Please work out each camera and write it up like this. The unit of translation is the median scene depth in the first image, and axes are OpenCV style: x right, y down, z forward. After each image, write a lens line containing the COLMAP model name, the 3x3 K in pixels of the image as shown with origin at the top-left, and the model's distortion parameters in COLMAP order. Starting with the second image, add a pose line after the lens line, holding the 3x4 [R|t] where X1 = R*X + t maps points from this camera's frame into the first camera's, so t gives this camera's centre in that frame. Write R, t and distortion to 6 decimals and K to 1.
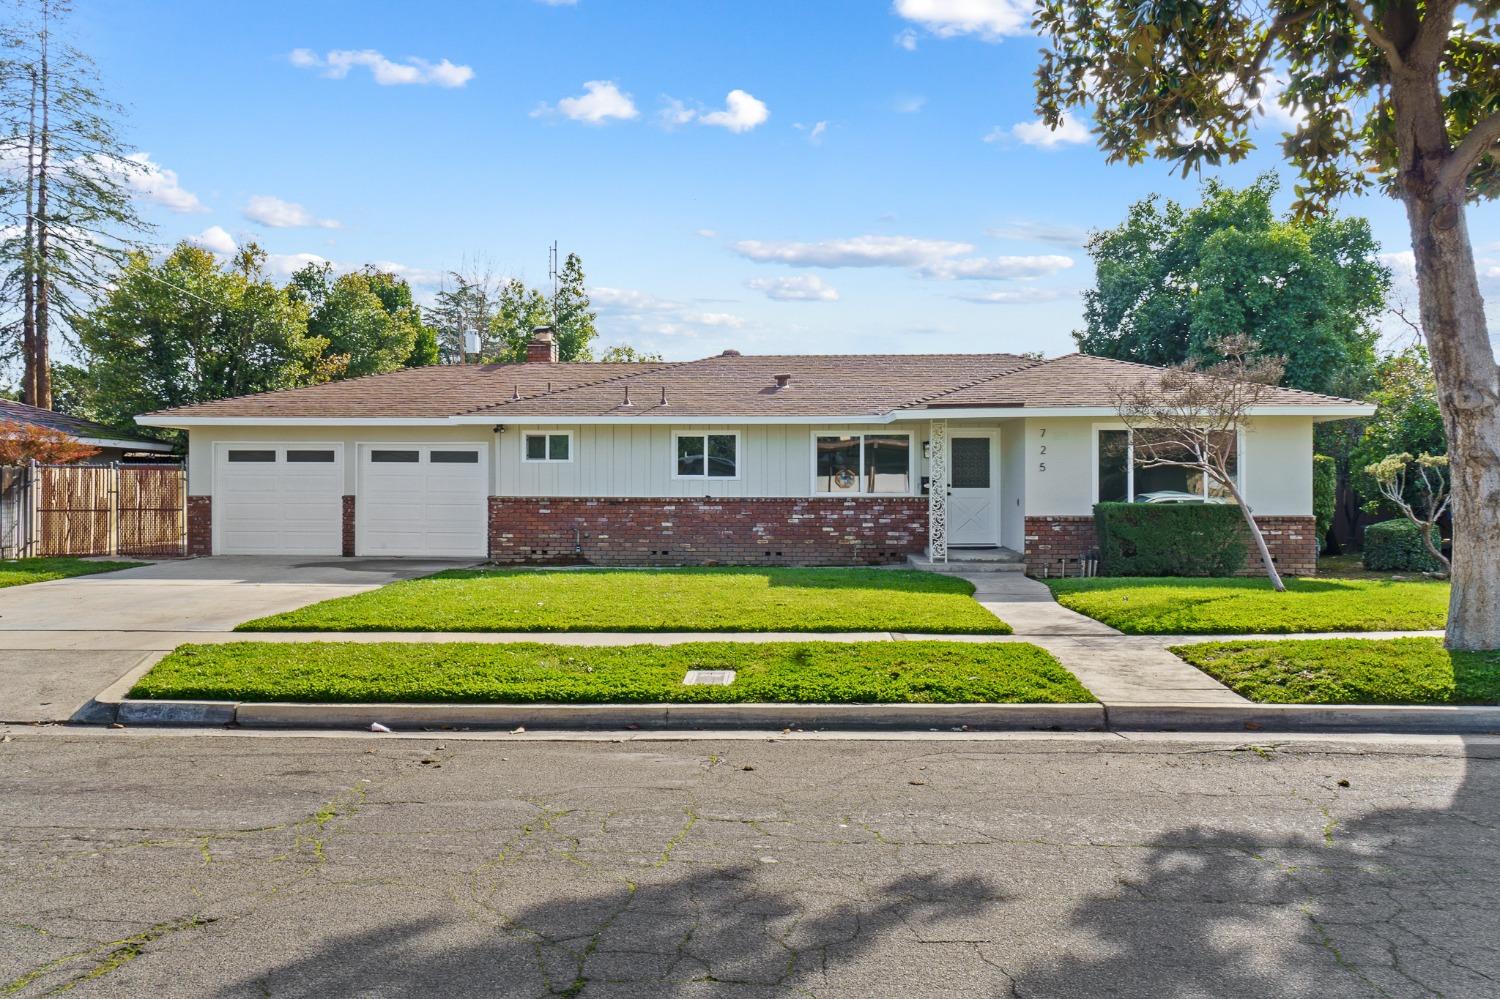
lens RADIAL K [[1166.5, 0, 750.0], [0, 1166.5, 499.5], [0, 0, 1]] dist [0.003324, -0.000817]
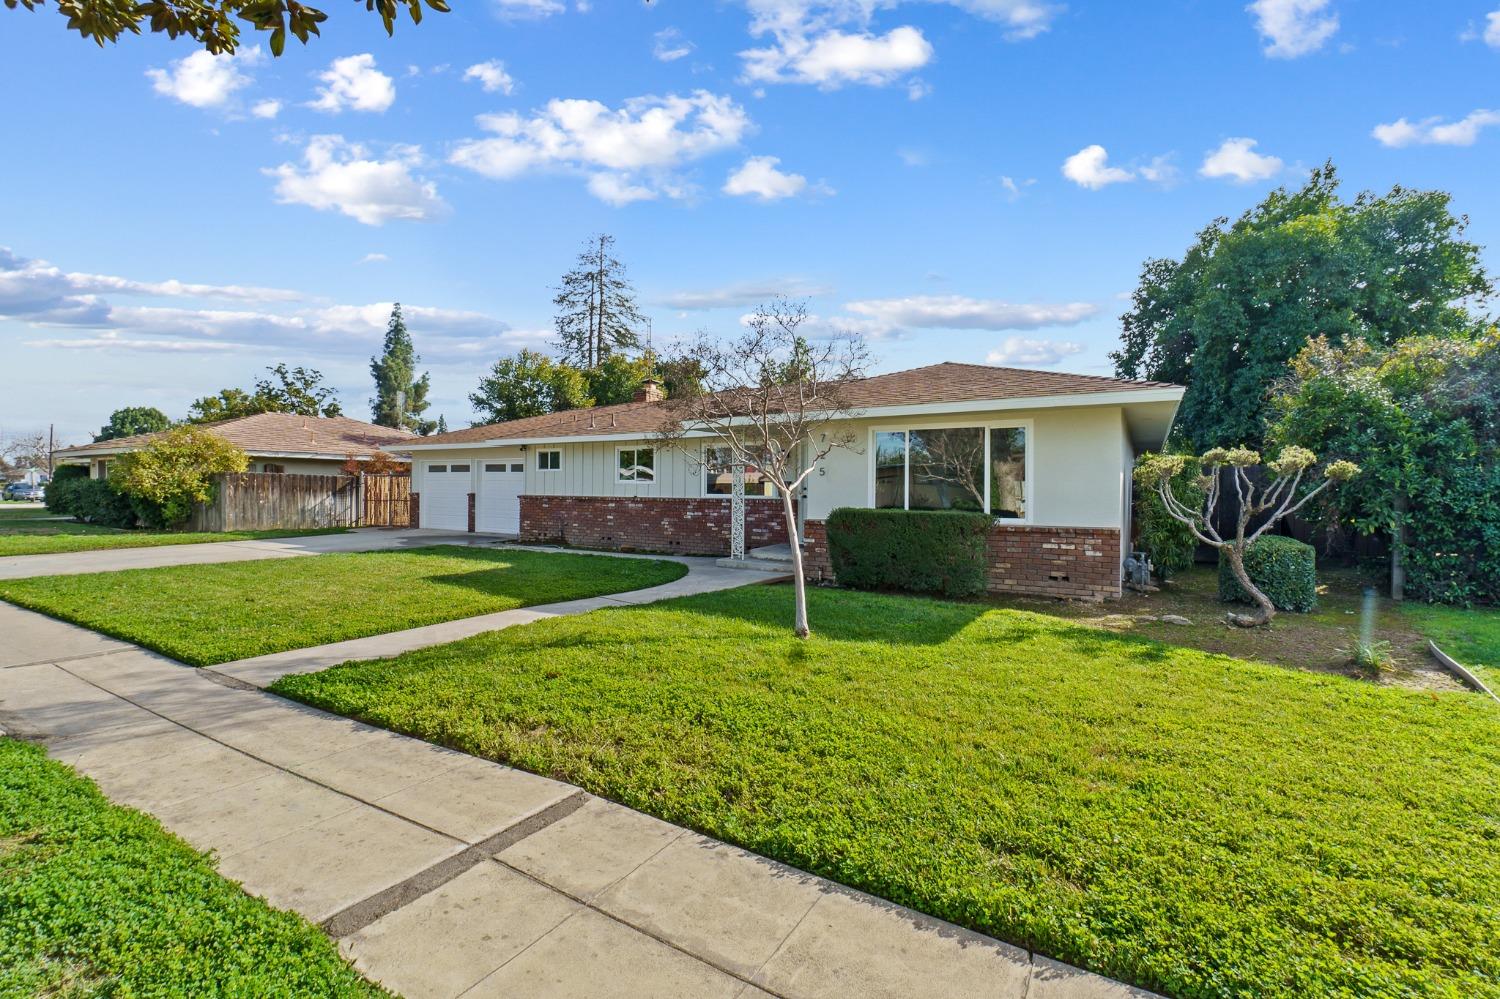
lens RADIAL K [[661.1, 0, 753.5], [0, 661.1, 498.3], [0, 0, 1]] dist [-0.000084, 0.000143]
pose [[0.877986, 0.012028, -0.478535, 0.431432], [-0.009410, 0.999925, 0.007868, -0.007545], [0.478593, -0.002405, 0.878033, 0.422548]]
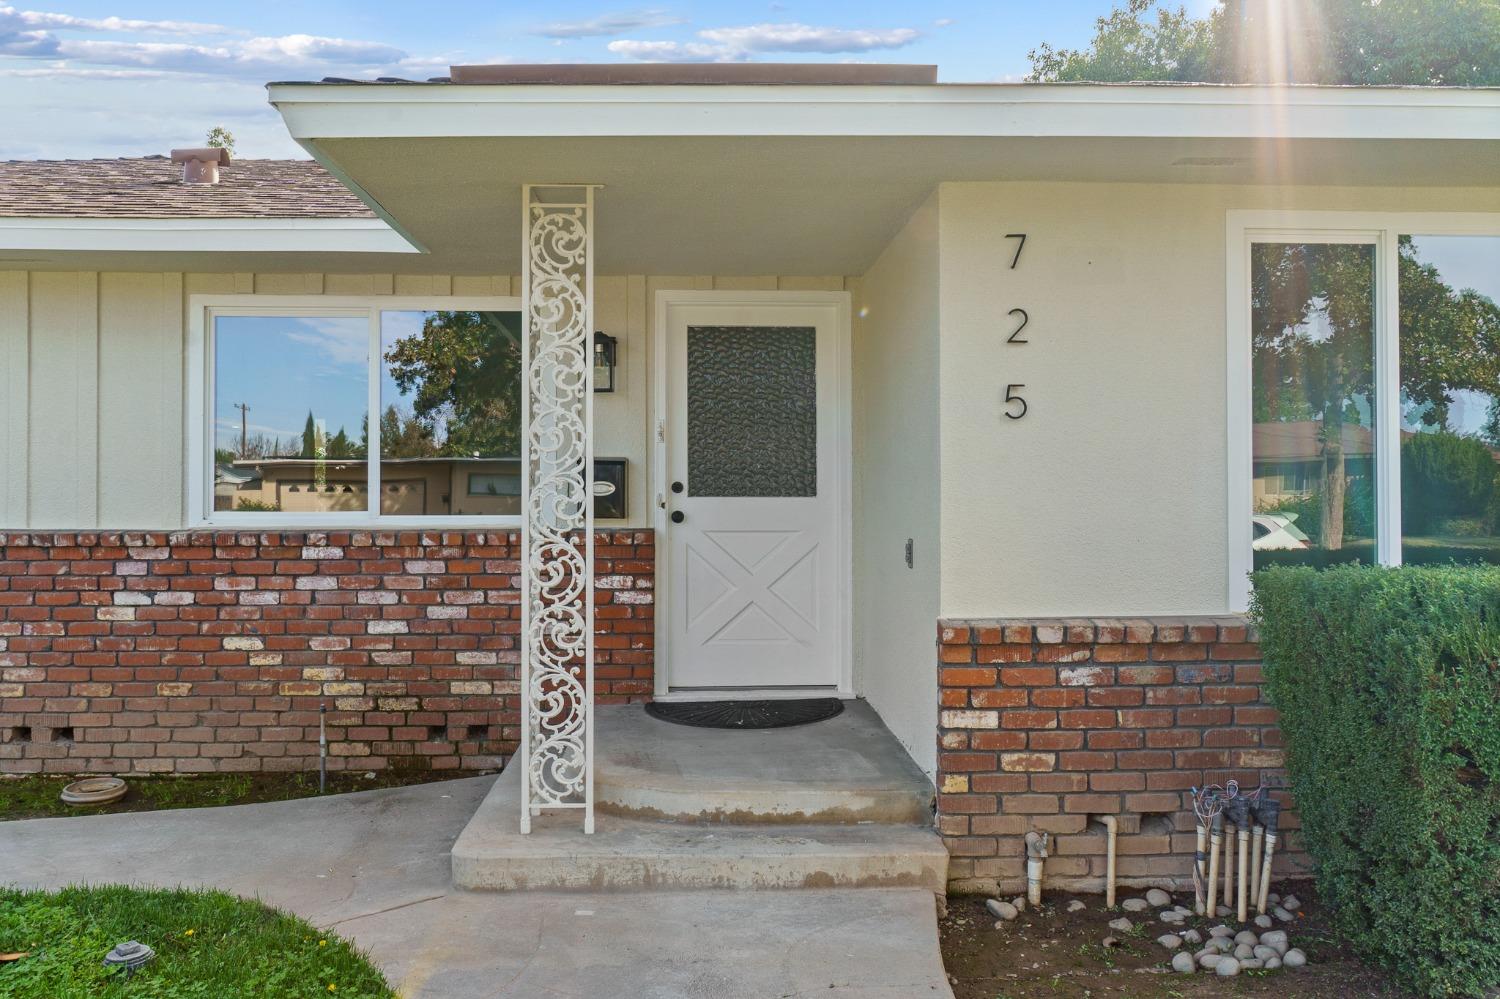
lens RADIAL K [[1166.5, 0, 750.0], [0, 1166.5, 499.5], [0, 0, 1]] dist [0.003324, -0.000817]
pose [[0.996403, 0.000033, 0.084739, 0.164344], [0.001044, 0.999919, -0.012670, -0.005509], [-0.084733, 0.012712, 0.996323, 0.709480]]
